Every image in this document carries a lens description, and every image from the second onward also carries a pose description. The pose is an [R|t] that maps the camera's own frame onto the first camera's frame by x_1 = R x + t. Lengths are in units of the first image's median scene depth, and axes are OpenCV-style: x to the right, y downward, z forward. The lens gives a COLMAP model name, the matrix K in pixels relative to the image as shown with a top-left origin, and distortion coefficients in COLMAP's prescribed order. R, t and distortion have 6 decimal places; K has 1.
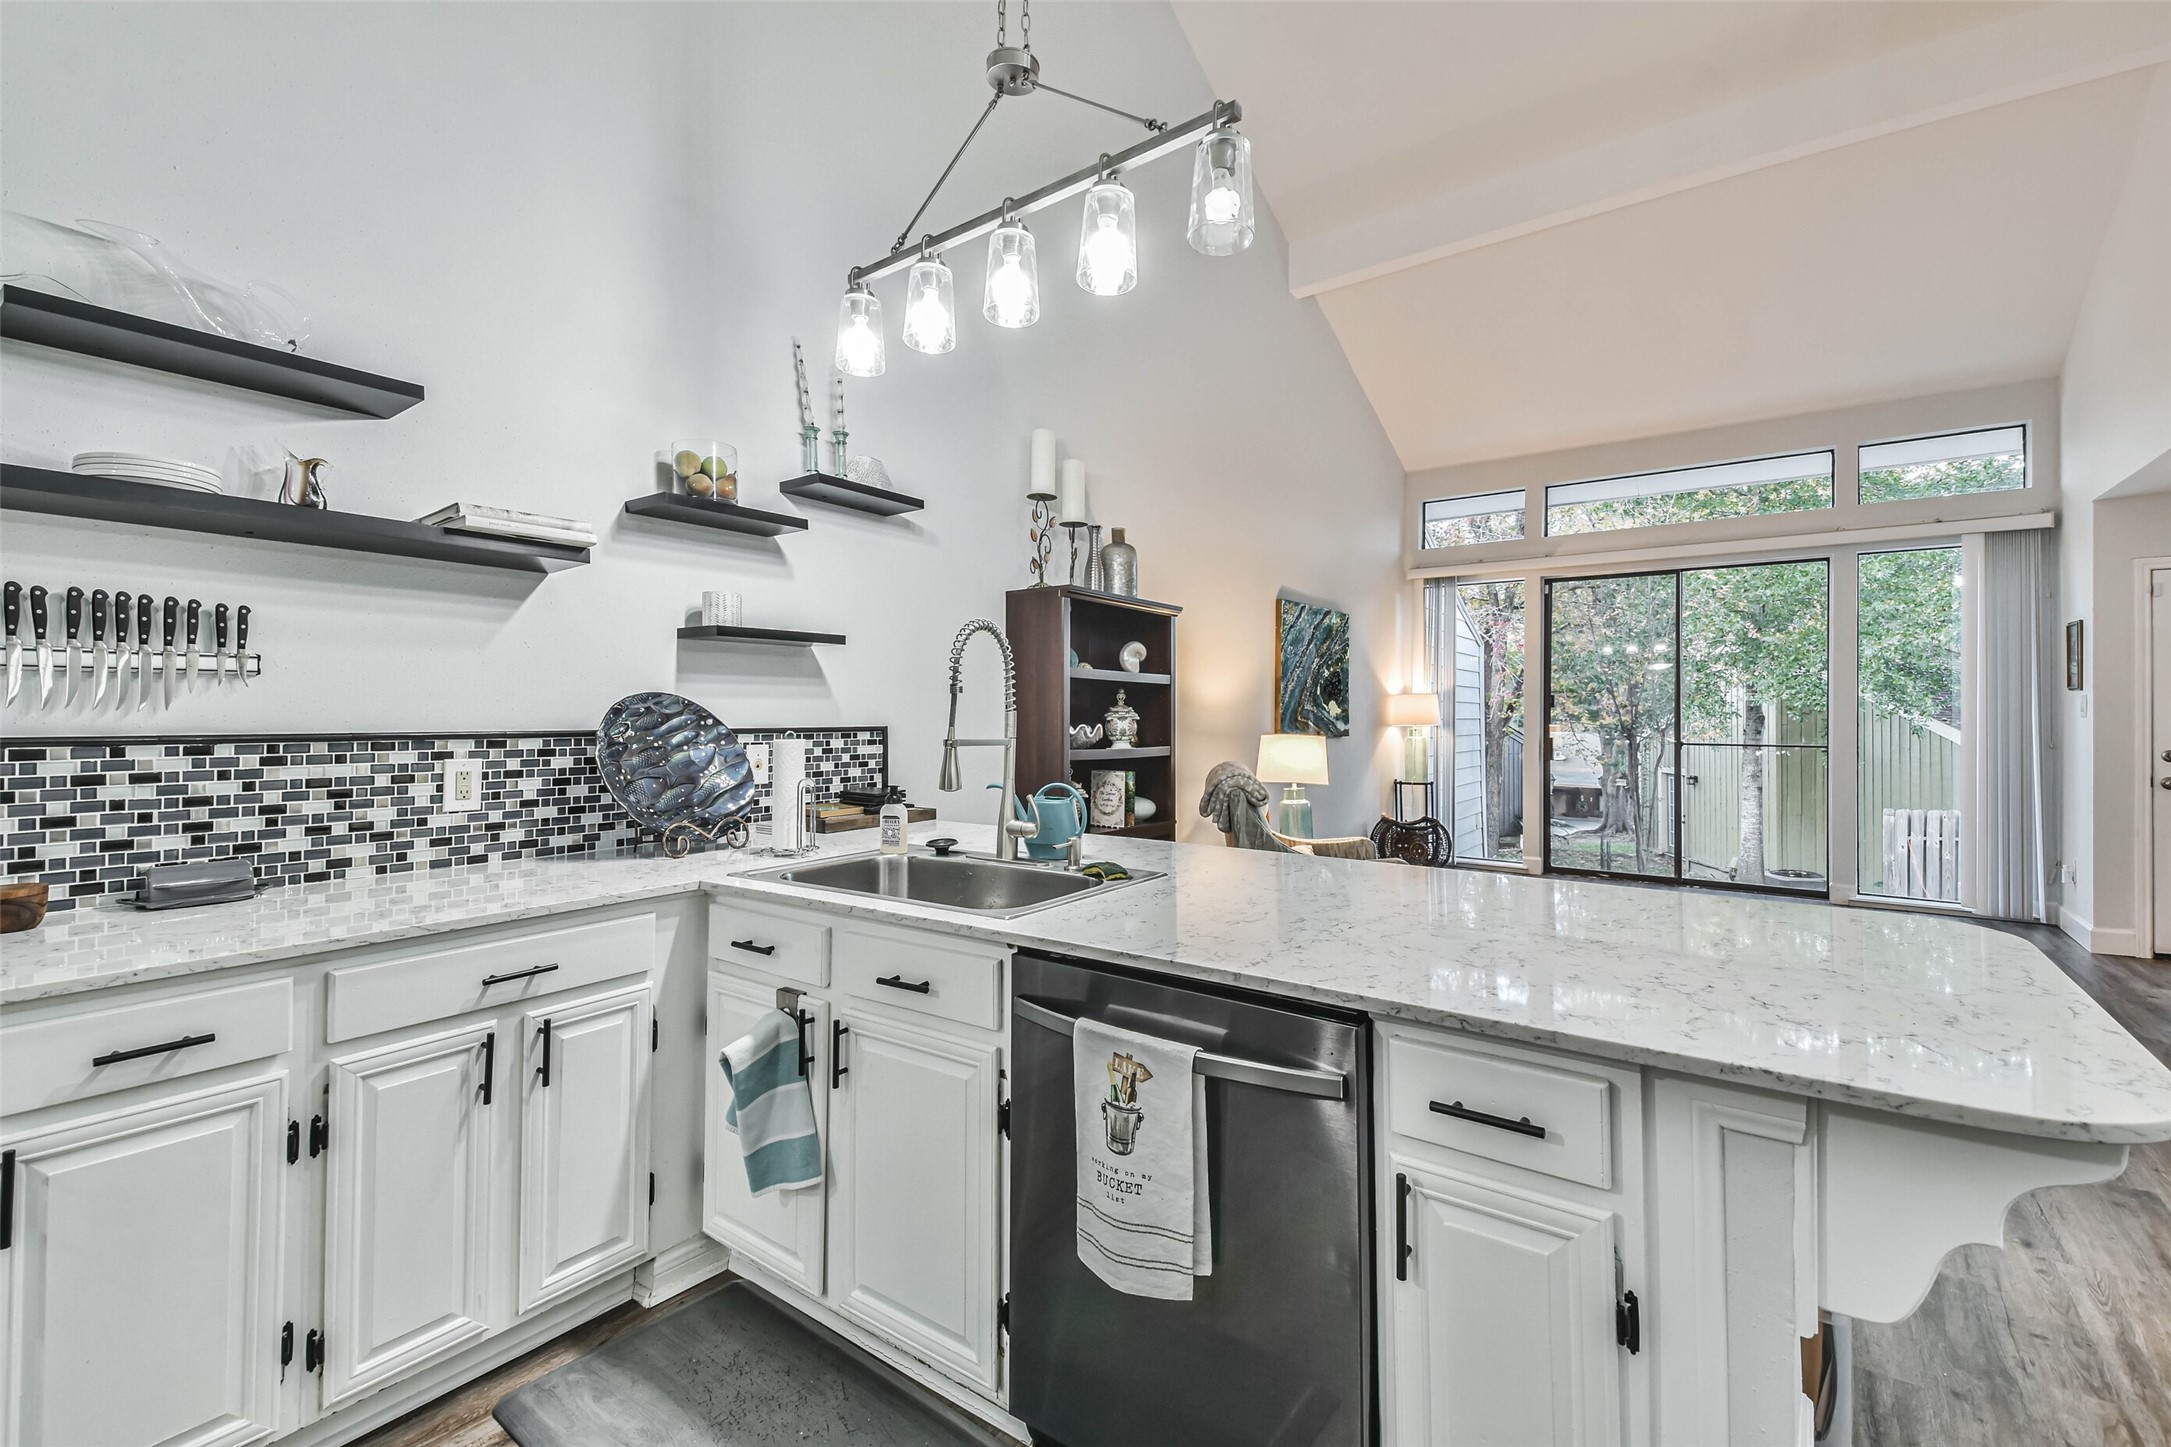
lens RADIAL K [[952.0, 0, 1091.8], [0, 952.0, 705.8], [0, 0, 1]] dist [0.031836, -0.009041]
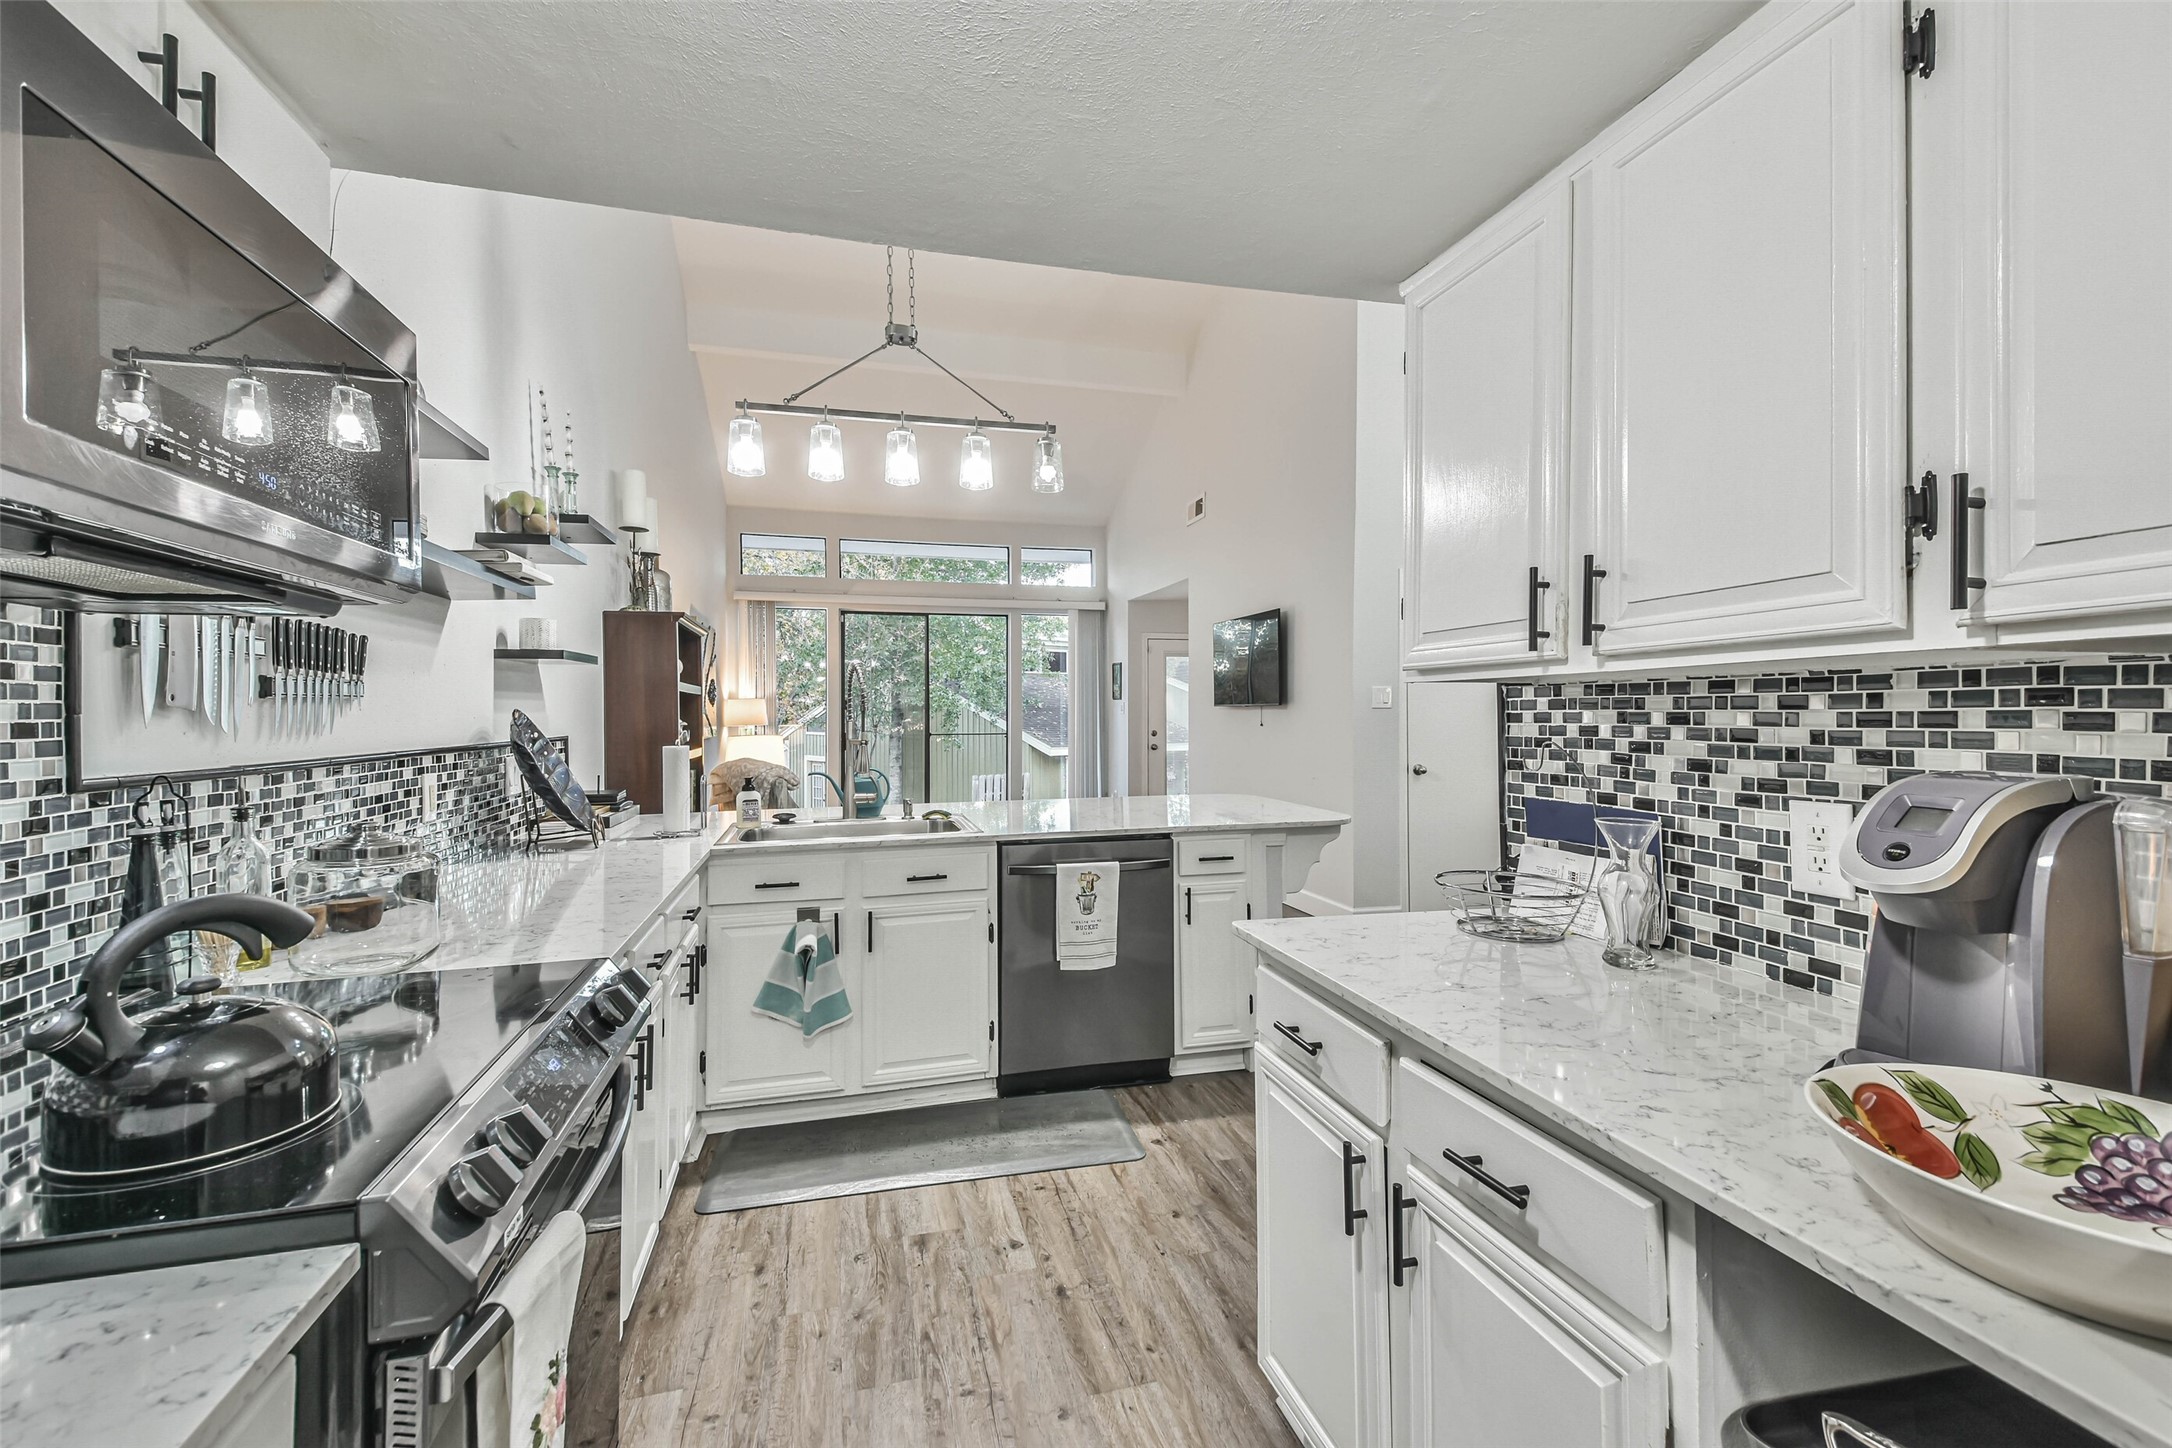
lens RADIAL K [[952.5, 0, 1092.3], [0, 952.5, 706.3], [0, 0, 1]] dist [0.031836, -0.009041]
pose [[0.623182, -0.006204, 0.782052, -1.216905], [0.002882, 0.999980, 0.005636, -0.028574], [-0.782072, -0.001258, 0.623187, -0.296942]]
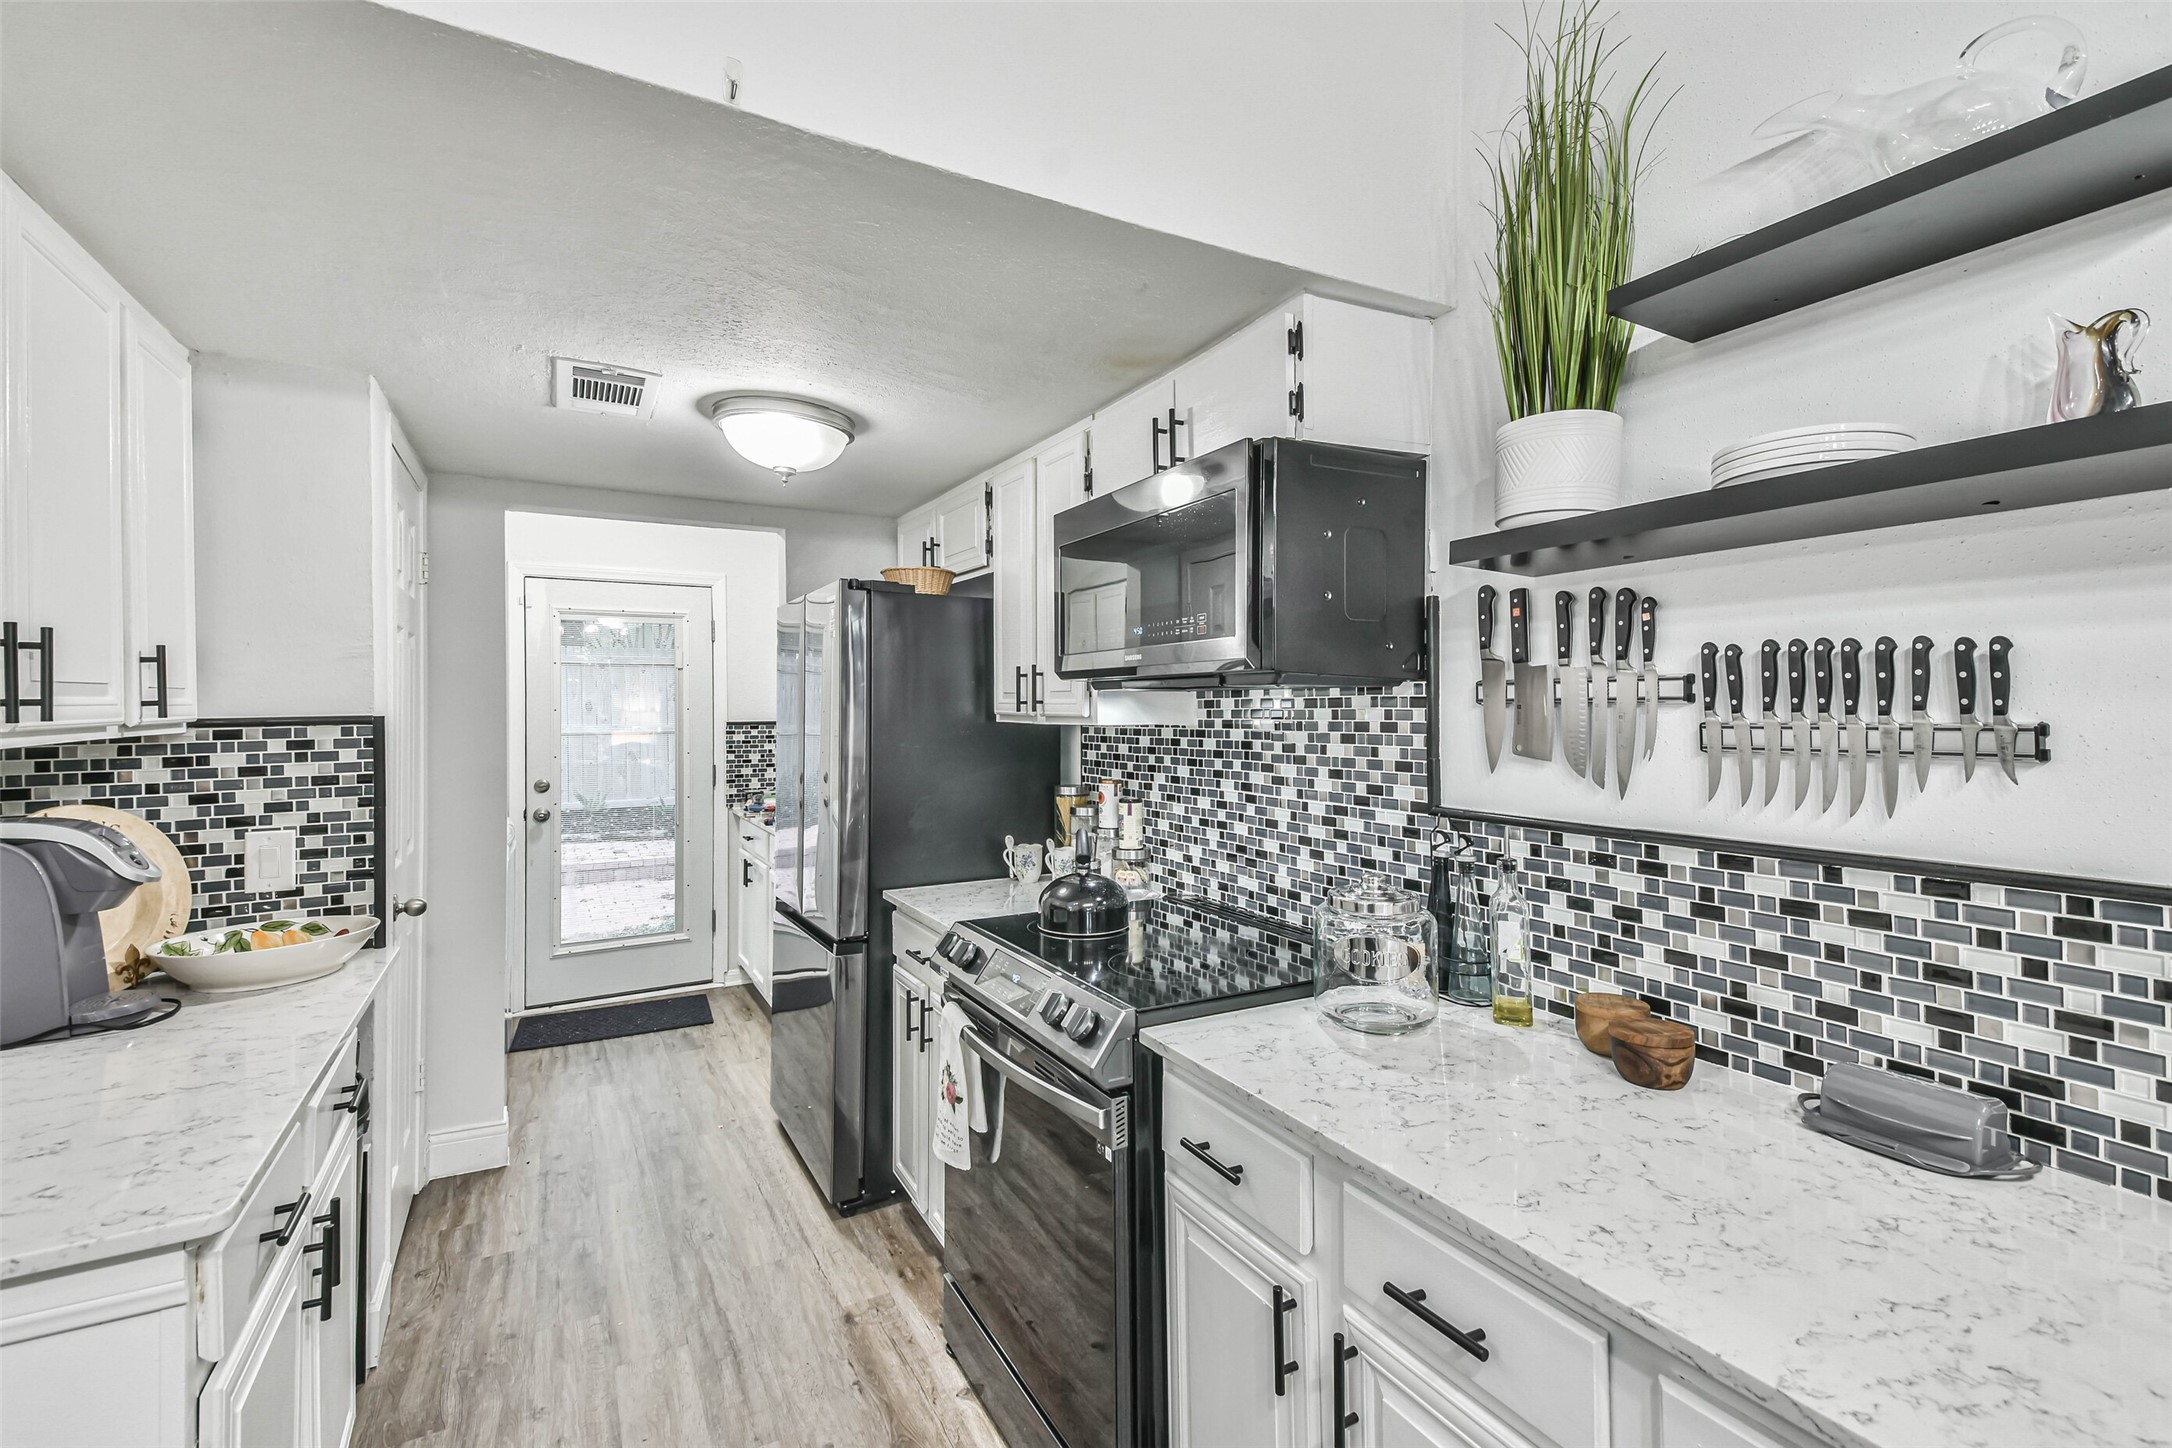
lens RADIAL K [[952.5, 0, 1092.3], [0, 952.5, 706.3], [0, 0, 1]] dist [0.031836, -0.009041]
pose [[-0.407591, -0.014582, -0.913048, -0.162039], [0.000181, 0.999871, -0.016049, -0.055284], [0.913164, -0.006707, -0.407536, 0.759230]]
